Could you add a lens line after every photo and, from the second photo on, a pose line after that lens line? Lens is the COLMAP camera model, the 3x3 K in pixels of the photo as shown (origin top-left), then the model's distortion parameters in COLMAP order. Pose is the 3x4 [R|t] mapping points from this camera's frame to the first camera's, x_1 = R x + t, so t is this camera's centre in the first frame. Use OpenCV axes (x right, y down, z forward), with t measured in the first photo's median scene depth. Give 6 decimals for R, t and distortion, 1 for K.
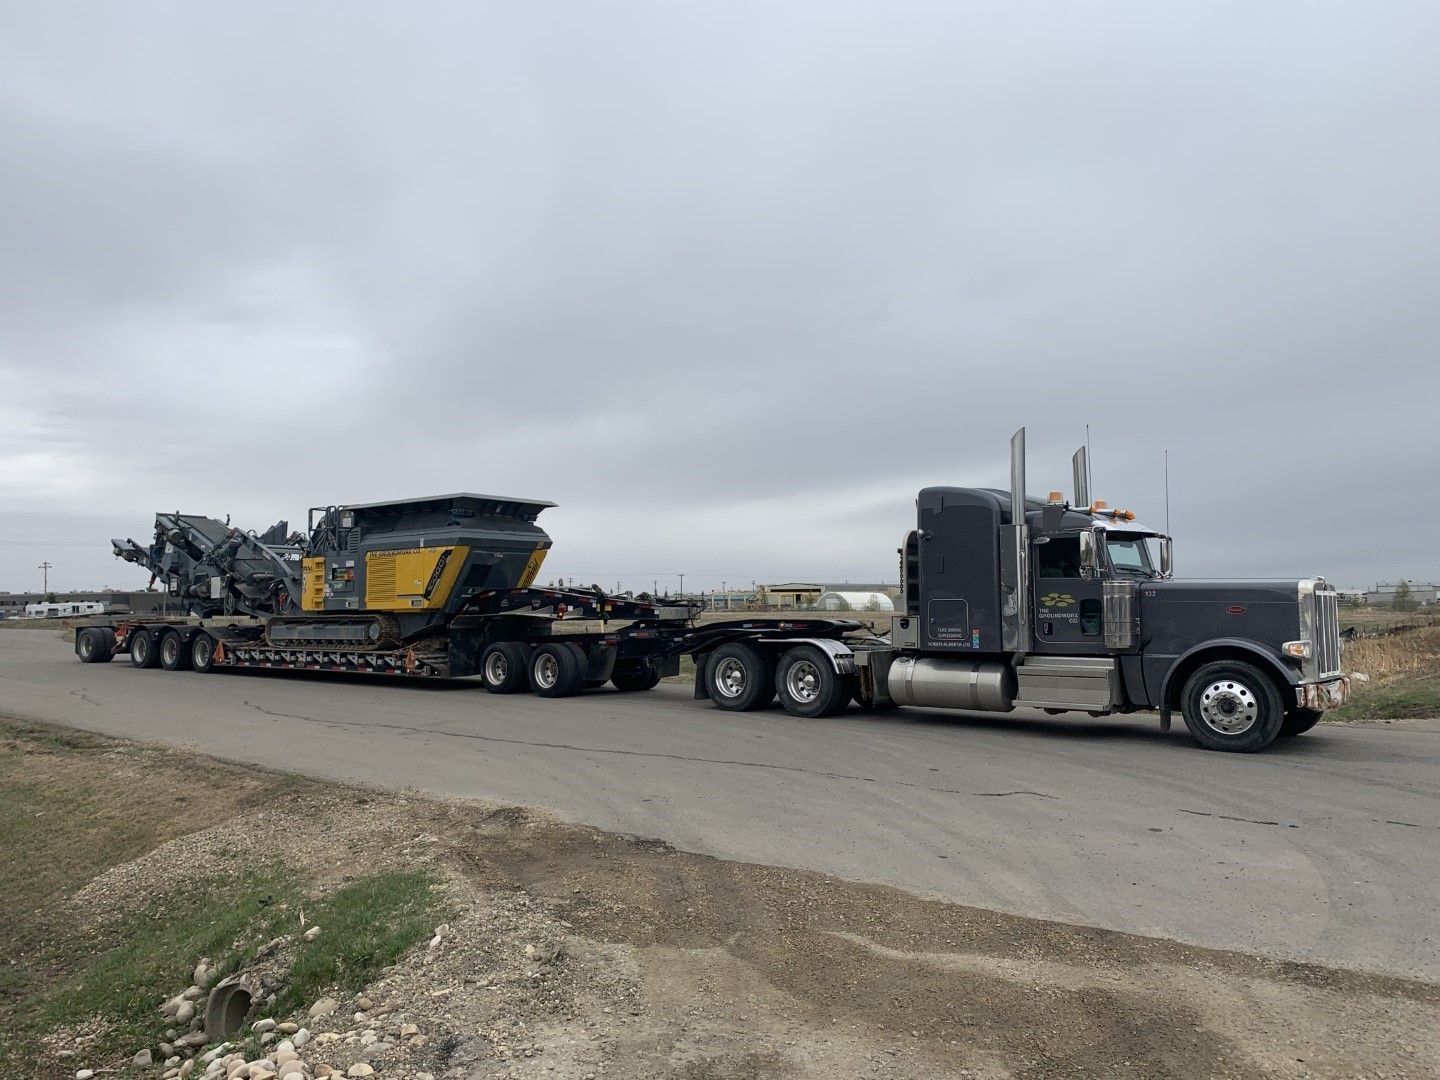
lens RADIAL K [[1098.2, 0, 720.0], [0, 1098.2, 540.0], [0, 0, 1]] dist [0.007972, -0.002509]
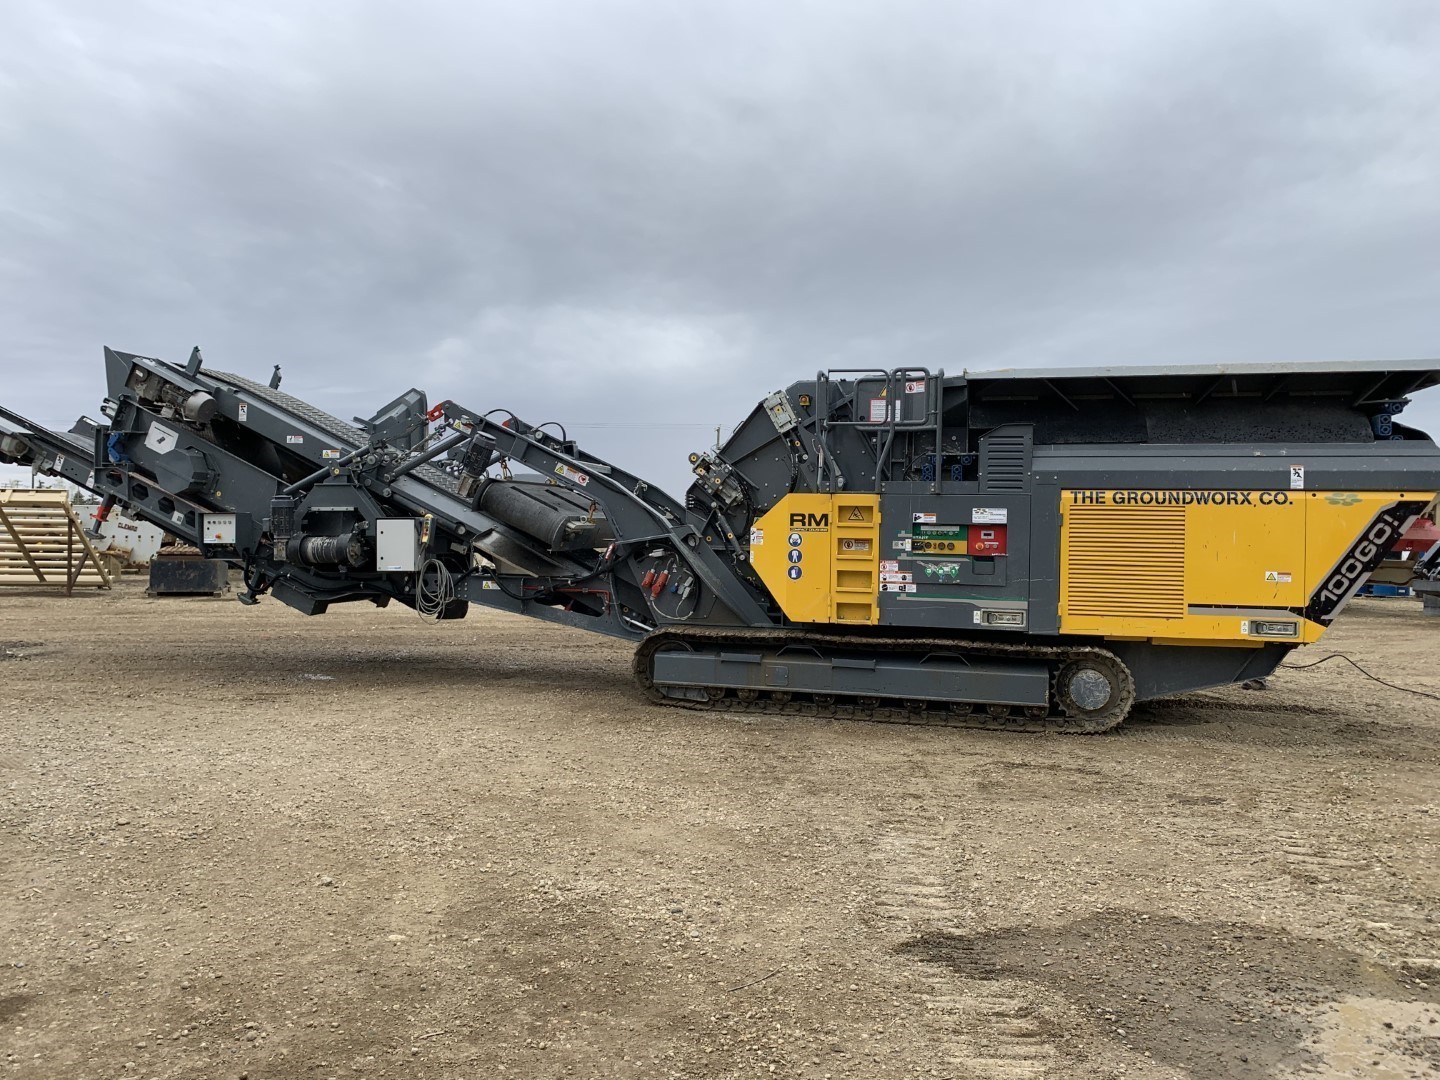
lens RADIAL K [[1098.2, 0, 720.0], [0, 1098.2, 540.0], [0, 0, 1]] dist [0.007972, -0.002509]
pose [[0.921957, 0.017594, 0.386893, -0.580342], [-0.050397, 0.995924, 0.074805, 0.005339], [-0.384000, -0.088465, 0.919085, 0.664872]]
